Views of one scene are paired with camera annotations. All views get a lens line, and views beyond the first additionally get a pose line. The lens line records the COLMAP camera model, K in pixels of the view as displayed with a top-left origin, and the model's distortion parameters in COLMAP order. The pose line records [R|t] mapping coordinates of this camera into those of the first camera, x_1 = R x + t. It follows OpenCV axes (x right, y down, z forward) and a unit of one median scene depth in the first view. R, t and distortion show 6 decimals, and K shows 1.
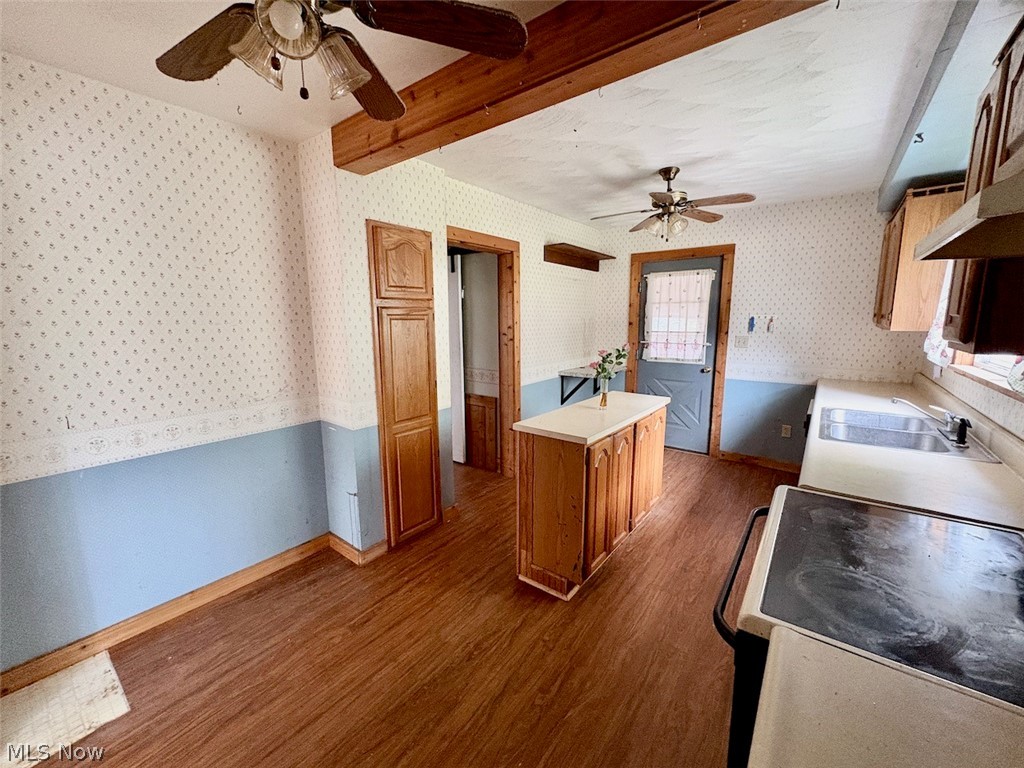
lens RADIAL K [[407.3, 0, 509.0], [0, 407.3, 383.5], [0, 0, 1]] dist [-0.004554, 0.001539]
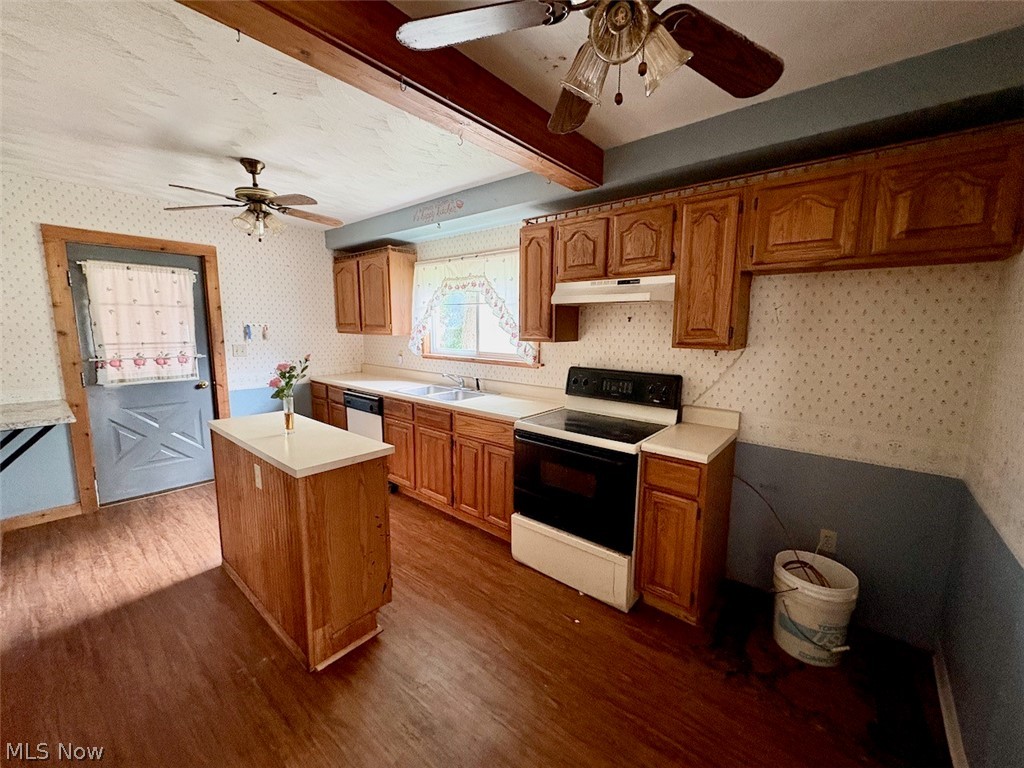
lens RADIAL K [[407.3, 0, 515.0], [0, 407.3, 383.5], [0, 0, 1]] dist [-0.004554, 0.001539]
pose [[0.037520, -0.133190, 0.990380, -0.395890], [0.151078, 0.980442, 0.126130, -0.051026], [-0.987810, 0.144892, 0.056909, 0.324674]]
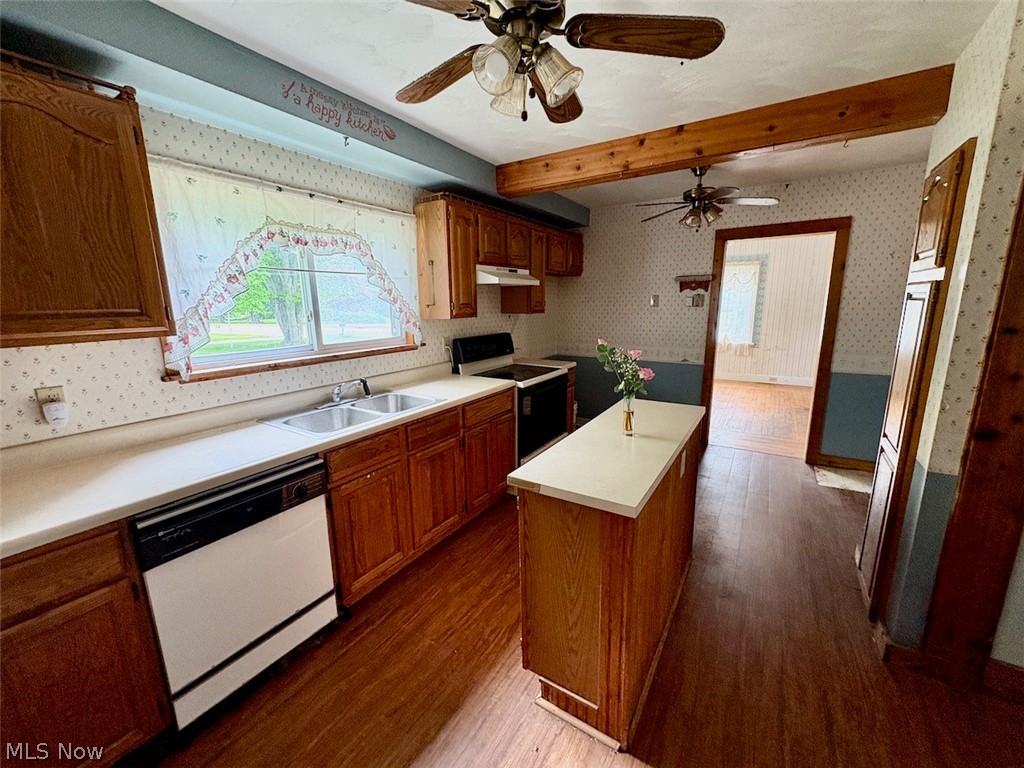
lens RADIAL K [[407.3, 0, 511.3], [0, 407.3, 382.7], [0, 0, 1]] dist [-0.004554, 0.001539]
pose [[-0.995048, 0.039659, -0.091143, 0.339845], [0.005010, 0.935800, 0.352495, -0.185051], [0.099271, 0.350293, -0.931365, 1.102270]]
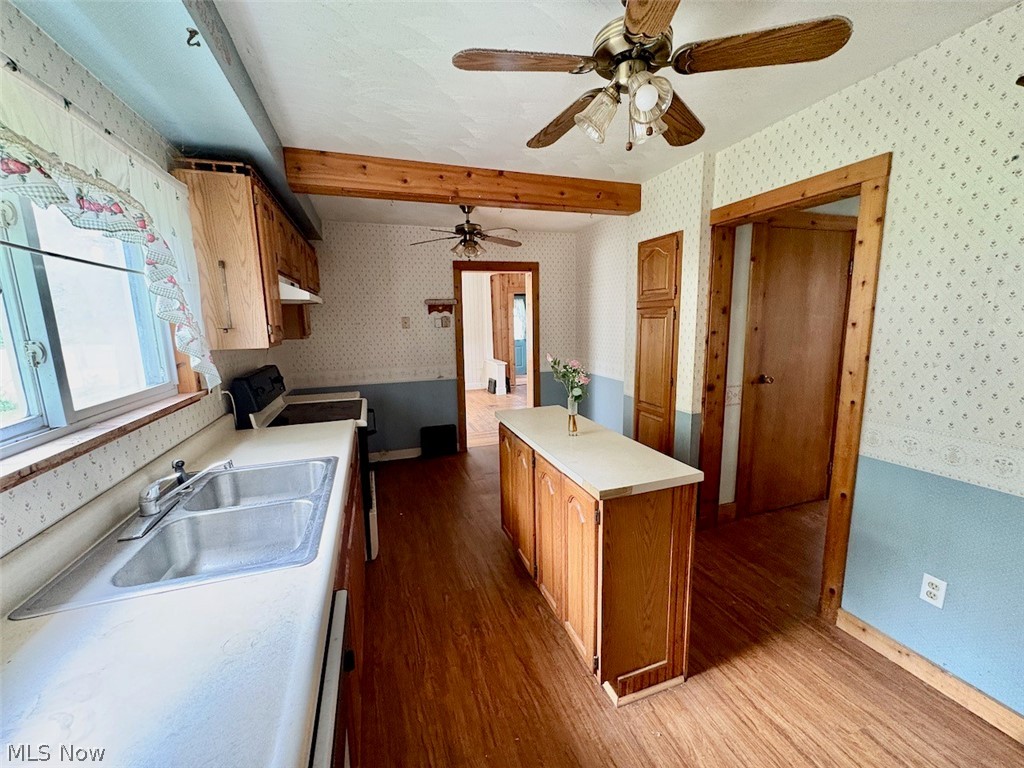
lens RADIAL K [[407.3, 0, 515.2], [0, 407.3, 382.0], [0, 0, 1]] dist [-0.004554, 0.001539]
pose [[-0.539103, 0.147167, -0.829283, 0.645992], [-0.111540, 0.963468, 0.243490, -0.150310], [0.834822, 0.223764, -0.502993, 0.882629]]
